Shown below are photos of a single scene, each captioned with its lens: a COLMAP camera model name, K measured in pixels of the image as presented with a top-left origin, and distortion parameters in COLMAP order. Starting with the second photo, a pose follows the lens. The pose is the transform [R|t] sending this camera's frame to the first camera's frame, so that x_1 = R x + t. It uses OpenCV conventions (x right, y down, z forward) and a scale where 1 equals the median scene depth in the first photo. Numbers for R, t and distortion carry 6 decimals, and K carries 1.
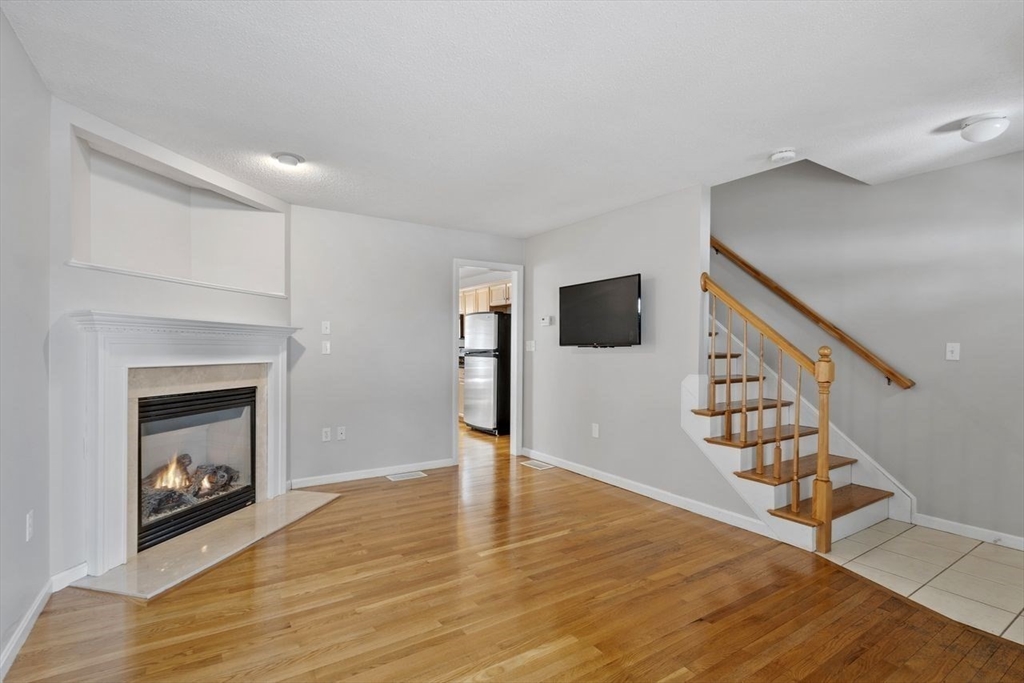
lens RADIAL K [[497.7, 0, 506.9], [0, 497.7, 345.8], [0, 0, 1]] dist [-0.003360, -0.000401]
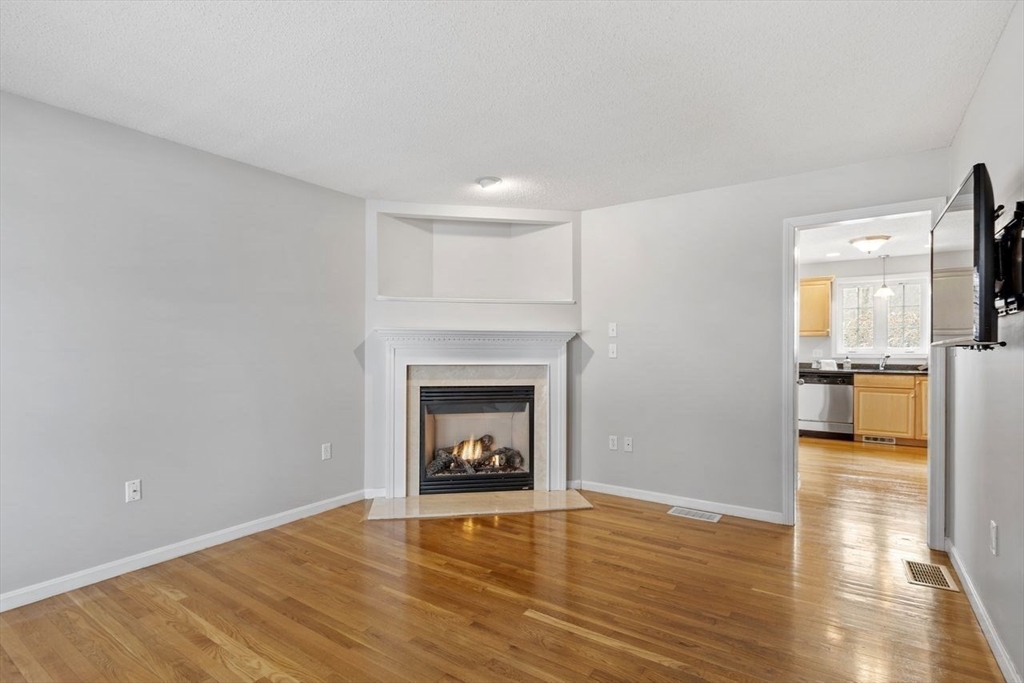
lens RADIAL K [[497.7, 0, 501.4], [0, 497.7, 350.2], [0, 0, 1]] dist [-0.003360, -0.000401]
pose [[0.367399, -0.005817, -0.930045, 0.511553], [0.004936, 0.999979, -0.004305, 0.006201], [0.930050, -0.003009, 0.367420, 0.522623]]
